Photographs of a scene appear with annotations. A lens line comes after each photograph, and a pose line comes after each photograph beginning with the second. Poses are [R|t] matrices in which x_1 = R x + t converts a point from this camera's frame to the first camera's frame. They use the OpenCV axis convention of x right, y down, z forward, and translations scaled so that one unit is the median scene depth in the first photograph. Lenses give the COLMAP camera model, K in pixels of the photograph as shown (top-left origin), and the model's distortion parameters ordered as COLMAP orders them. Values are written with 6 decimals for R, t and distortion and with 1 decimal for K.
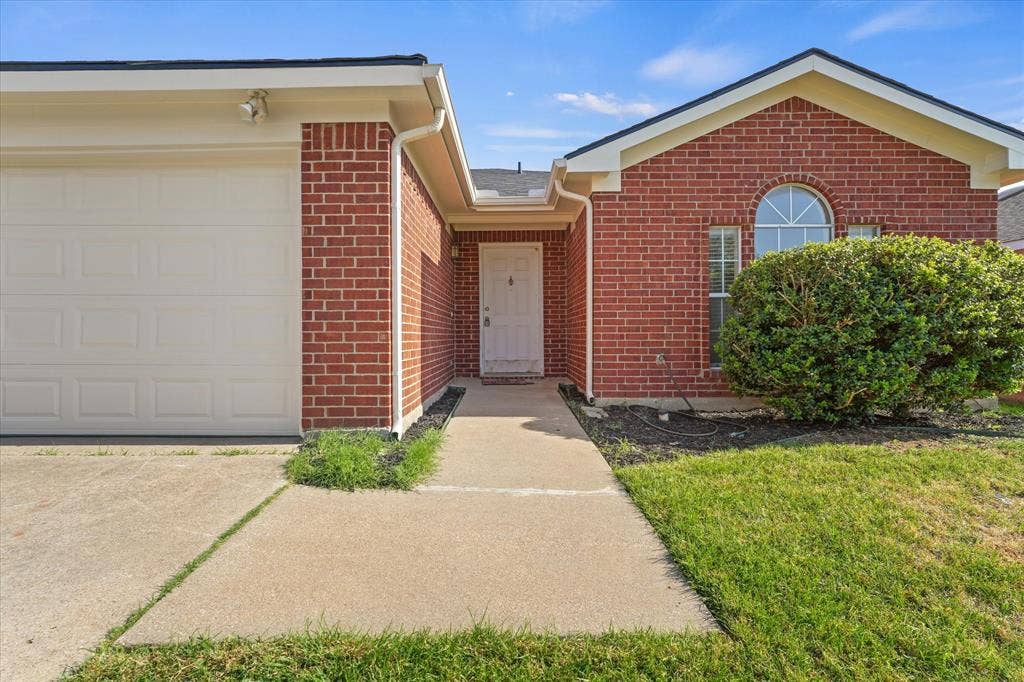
lens RADIAL K [[426.0, 0, 506.3], [0, 426.0, 332.7], [0, 0, 1]] dist [0.001602, 0.000351]
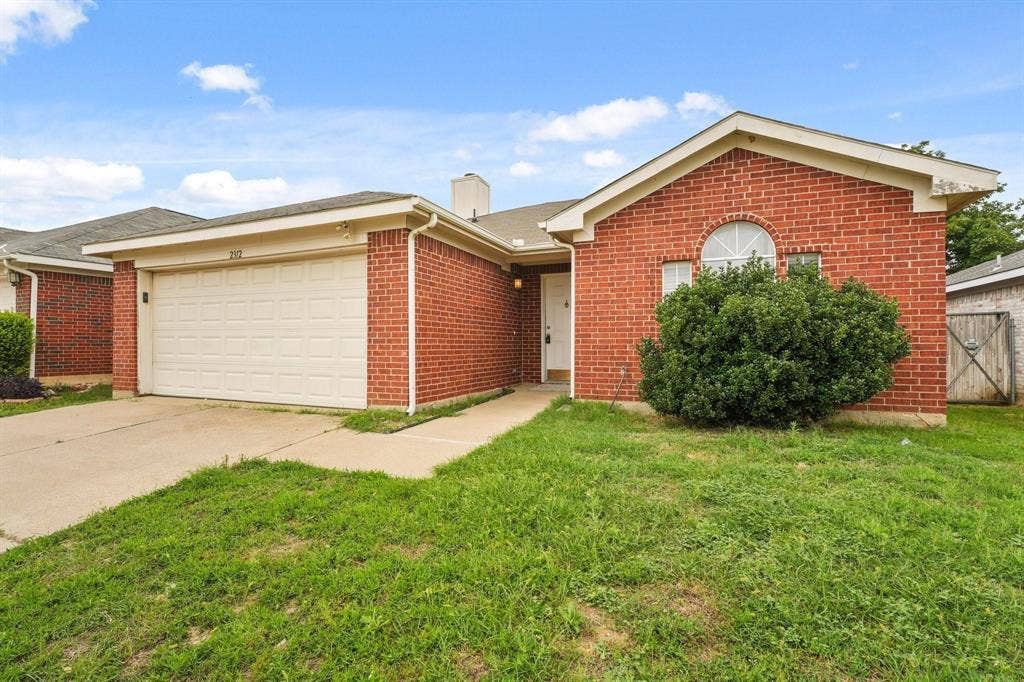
lens RADIAL K [[432.2, 0, 512.0], [0, 432.2, 341.0], [0, 0, 1]] dist [-0.000424, -0.000079]
pose [[0.927831, -0.003800, -0.372982, 0.551109], [0.003113, 0.999992, -0.002446, -0.024698], [0.372989, 0.001109, 0.927835, -0.326786]]
